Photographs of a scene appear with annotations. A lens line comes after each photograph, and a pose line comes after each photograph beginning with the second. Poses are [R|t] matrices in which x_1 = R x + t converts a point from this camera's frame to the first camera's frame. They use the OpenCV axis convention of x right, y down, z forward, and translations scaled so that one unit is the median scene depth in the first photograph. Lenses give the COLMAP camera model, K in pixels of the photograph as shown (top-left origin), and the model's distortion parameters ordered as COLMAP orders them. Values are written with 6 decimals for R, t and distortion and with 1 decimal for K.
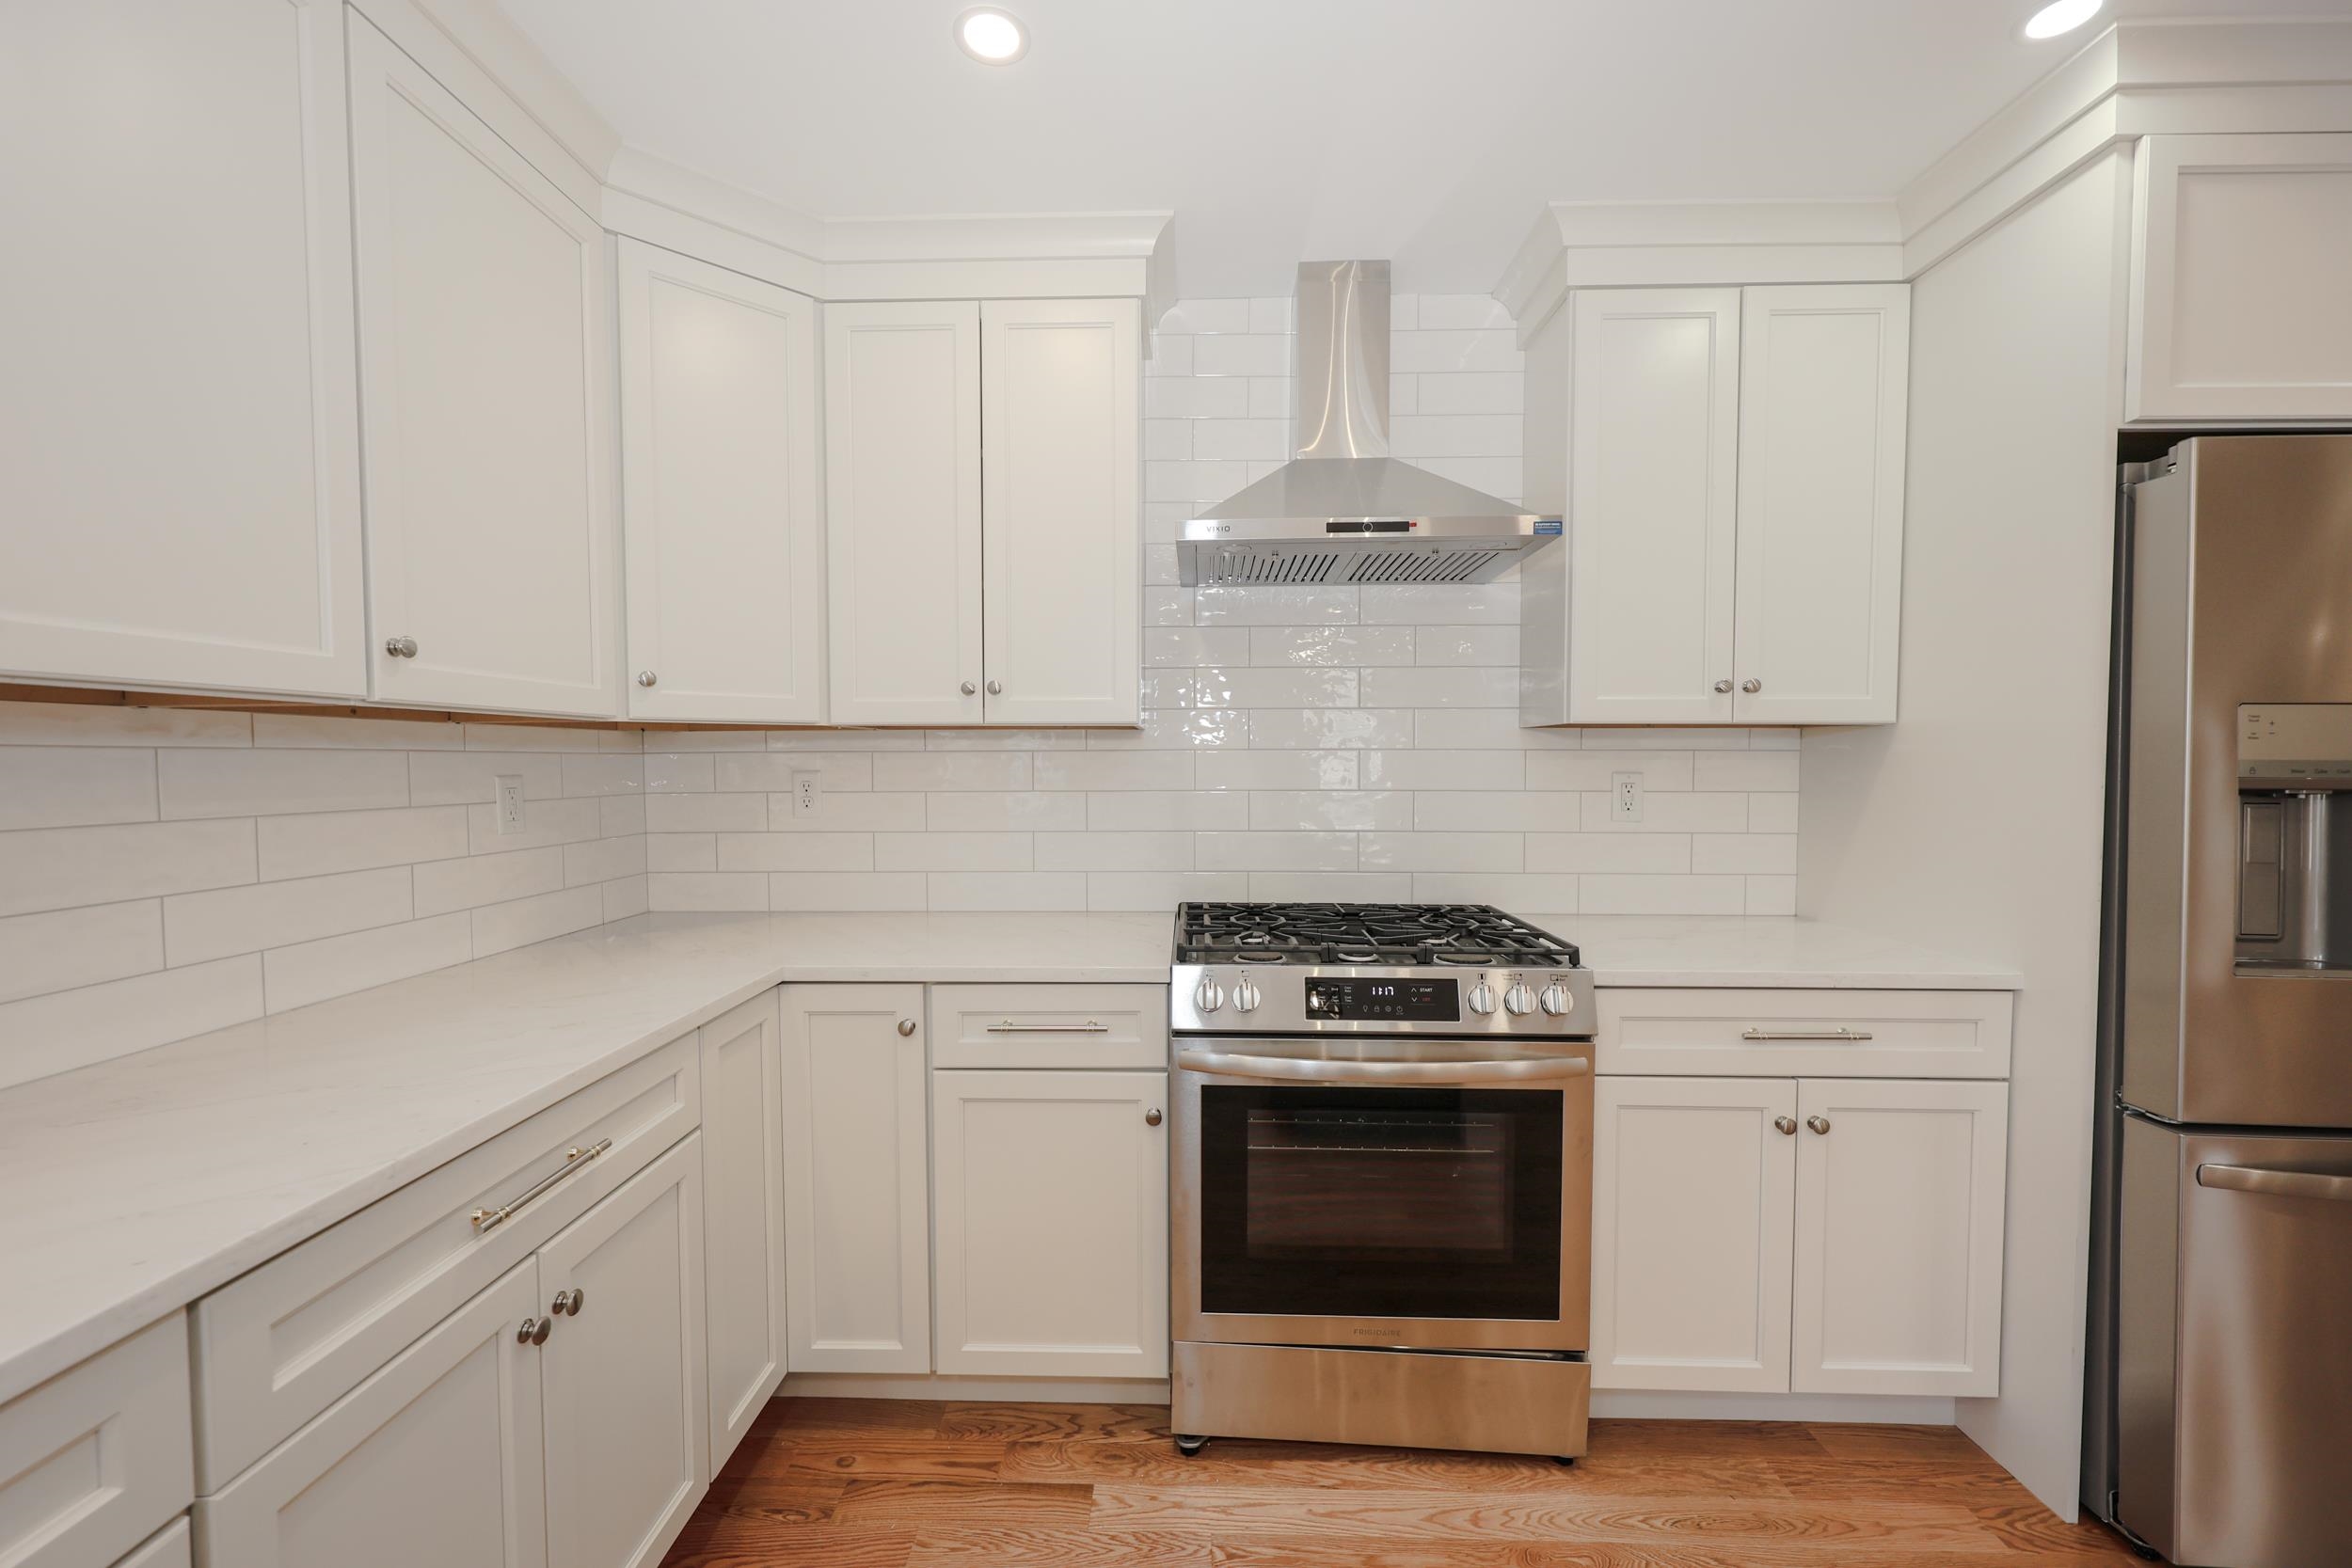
lens RADIAL K [[950.7, 0, 1160.2], [0, 950.7, 795.1], [0, 0, 1]] dist [0.000077, 0.000038]
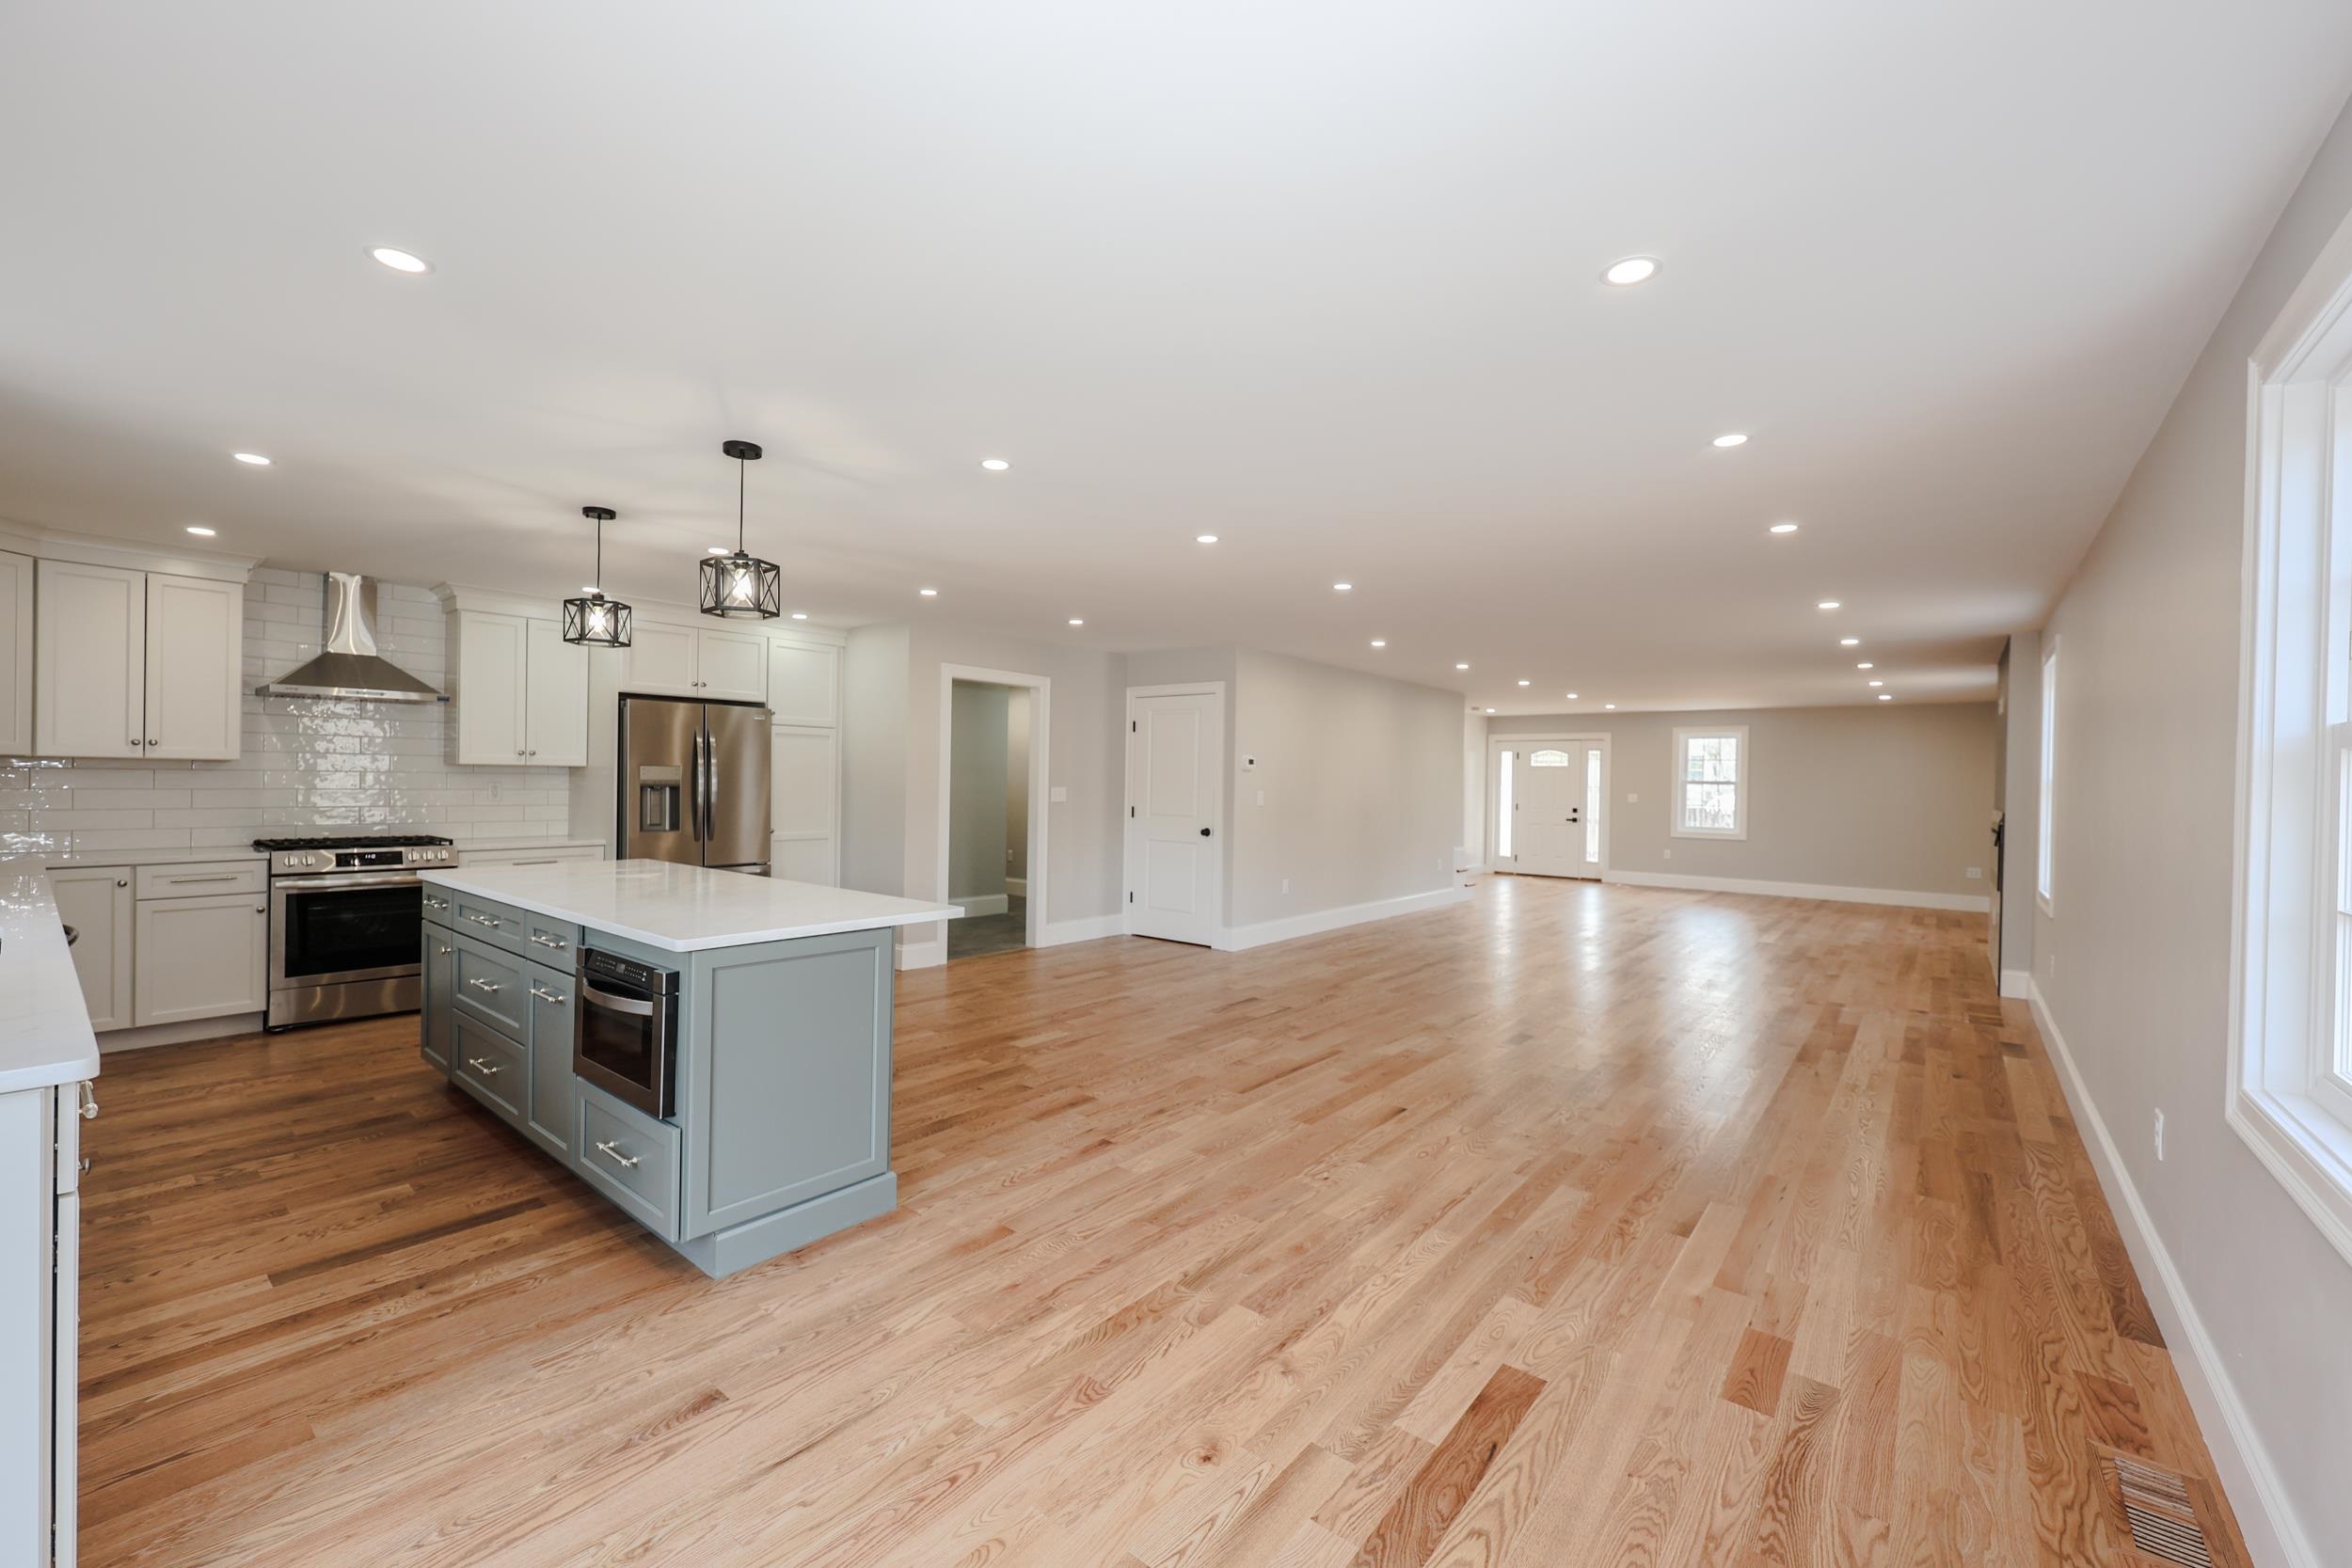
lens RADIAL K [[950.1, 0, 1177.8], [0, 950.1, 779.8], [0, 0, 1]] dist [-0.000725, -0.000005]
pose [[0.610544, 0.008302, 0.791939, -0.542947], [0.014929, 0.999647, -0.021988, 0.070368], [-0.791841, 0.025247, 0.610205, -2.646440]]
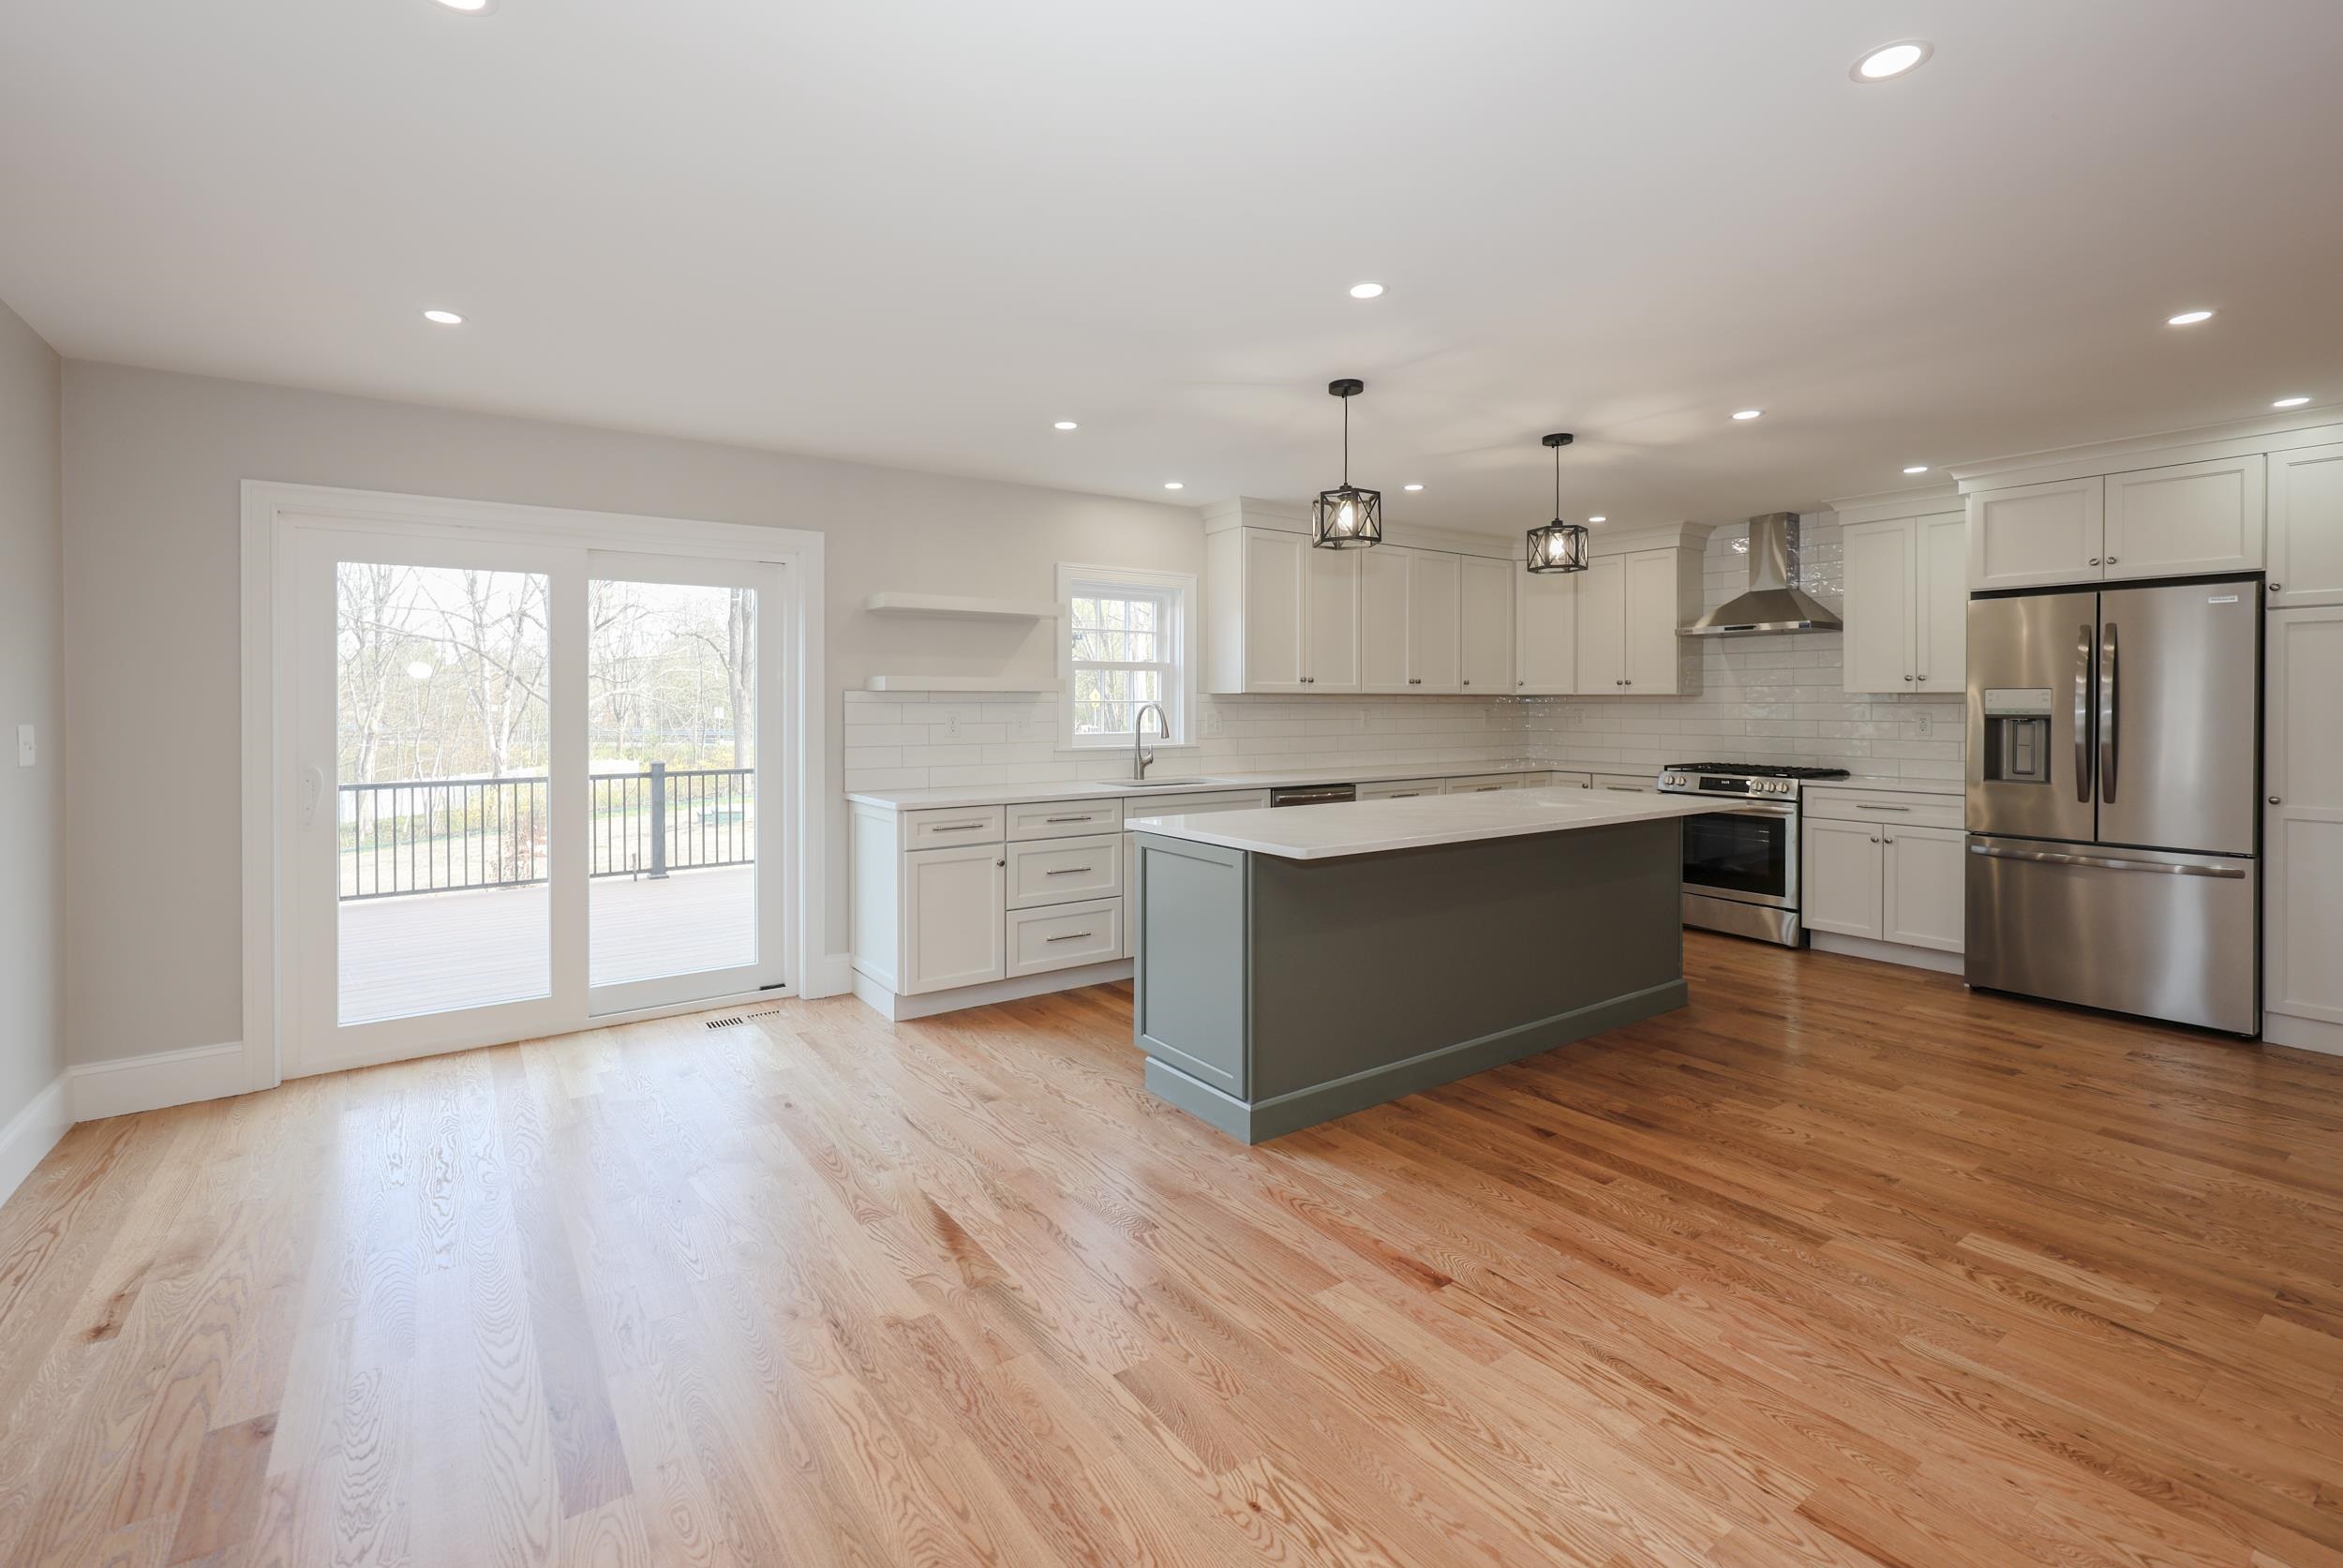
lens RADIAL K [[1037.7, 0, 1153.0], [0, 1037.7, 713.5], [0, 0, 1]] dist [0.000720, 0.000274]
pose [[0.595155, 0.007756, -0.803573, 1.770952], [-0.028437, 0.999530, -0.011415, 0.071775], [0.803108, 0.029644, 0.595096, -2.420443]]
